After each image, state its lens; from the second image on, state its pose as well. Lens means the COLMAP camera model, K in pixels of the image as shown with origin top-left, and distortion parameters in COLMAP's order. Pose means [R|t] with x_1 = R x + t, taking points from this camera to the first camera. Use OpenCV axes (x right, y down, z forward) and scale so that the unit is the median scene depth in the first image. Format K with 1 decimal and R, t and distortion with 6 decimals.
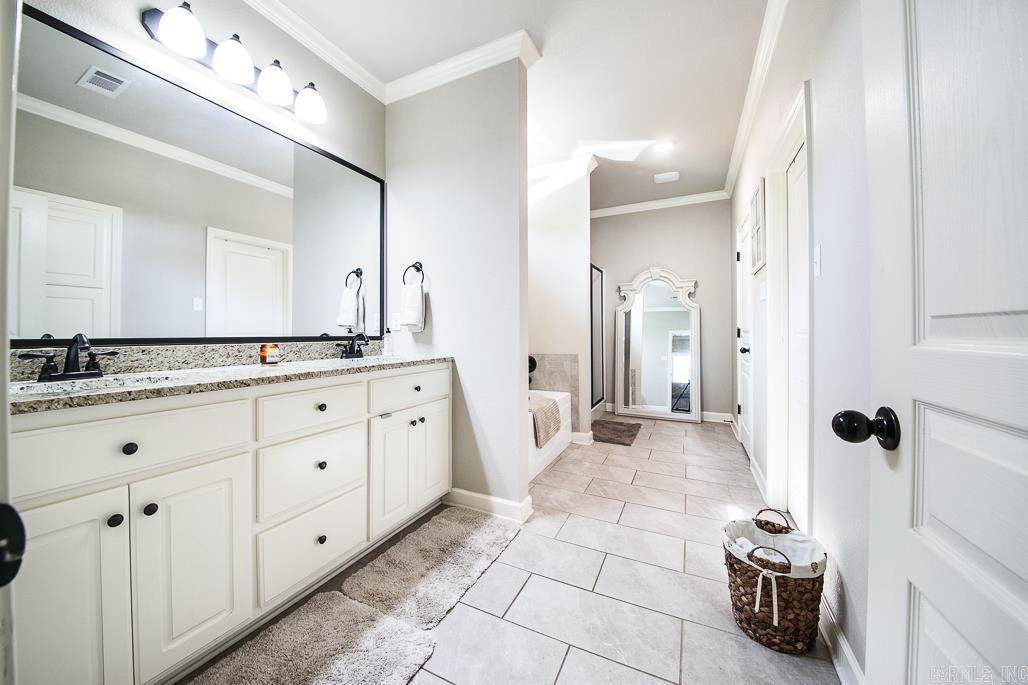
lens RADIAL K [[374.9, 0, 498.7], [0, 374.9, 331.3], [0, 0, 1]] dist [-0.000076, -0.000057]
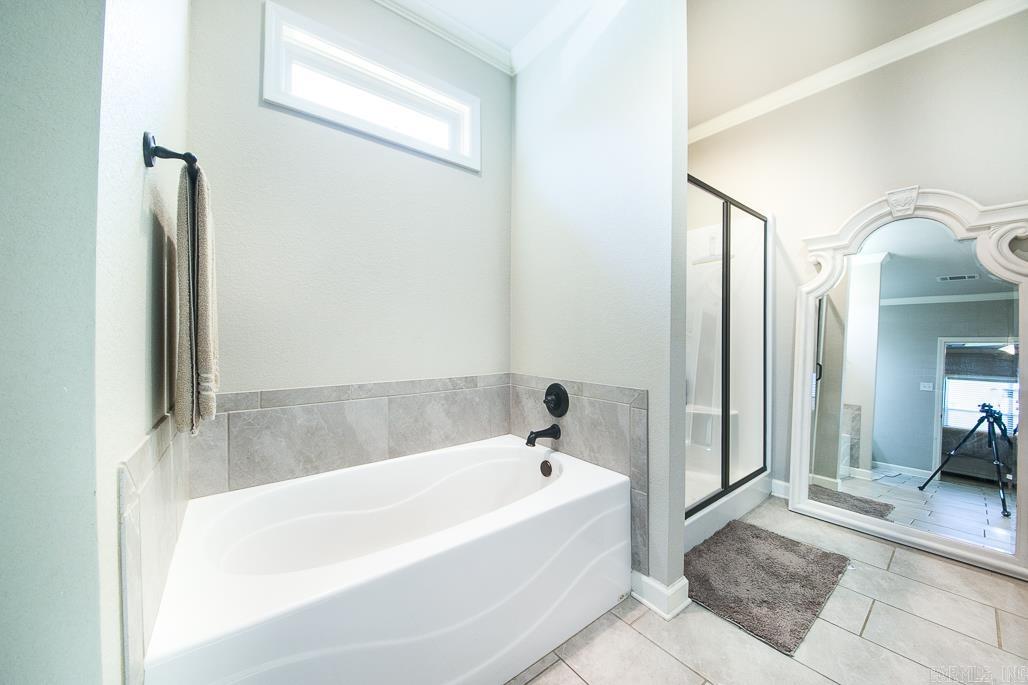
lens RADIAL K [[361.9, 0, 514.5], [0, 361.9, 338.0], [0, 0, 1]] dist [0.011638, -0.014731]
pose [[0.904193, 0.008712, -0.427034, 0.482902], [-0.006943, 0.999960, 0.005700, 0.003164], [0.427067, -0.002189, 0.904217, 1.090958]]
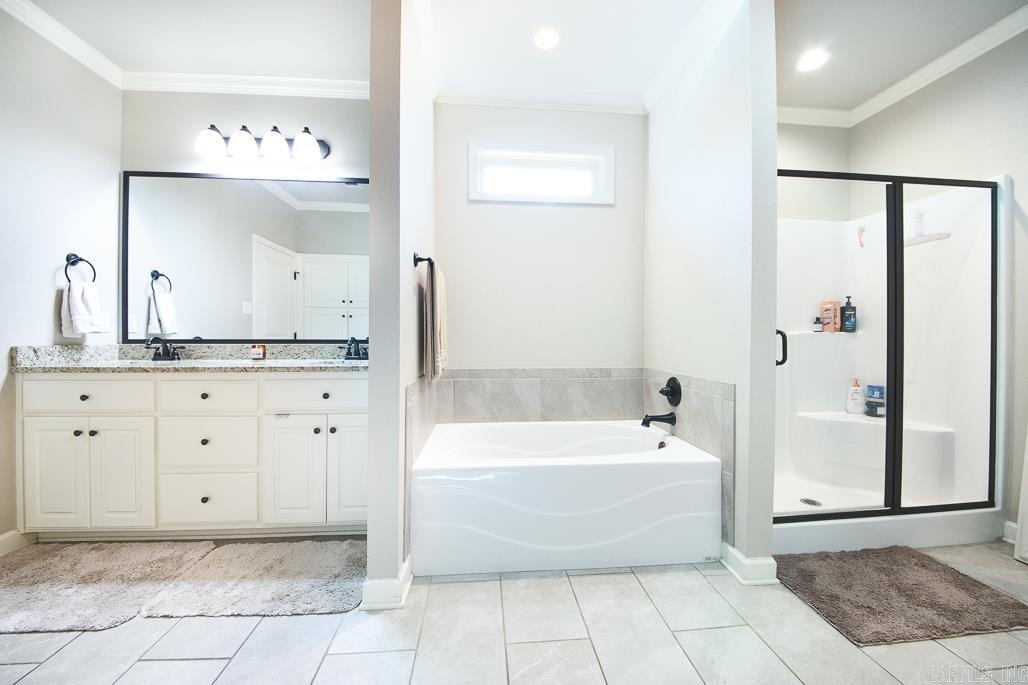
lens RADIAL K [[359.0, 0, 511.7], [0, 359.0, 339.4], [0, 0, 1]] dist [0.002050, -0.008648]
pose [[0.525499, 0.011406, -0.850718, 0.871003], [-0.000485, 0.999914, 0.013106, -0.002497], [0.850794, -0.006475, 0.525459, 0.997407]]
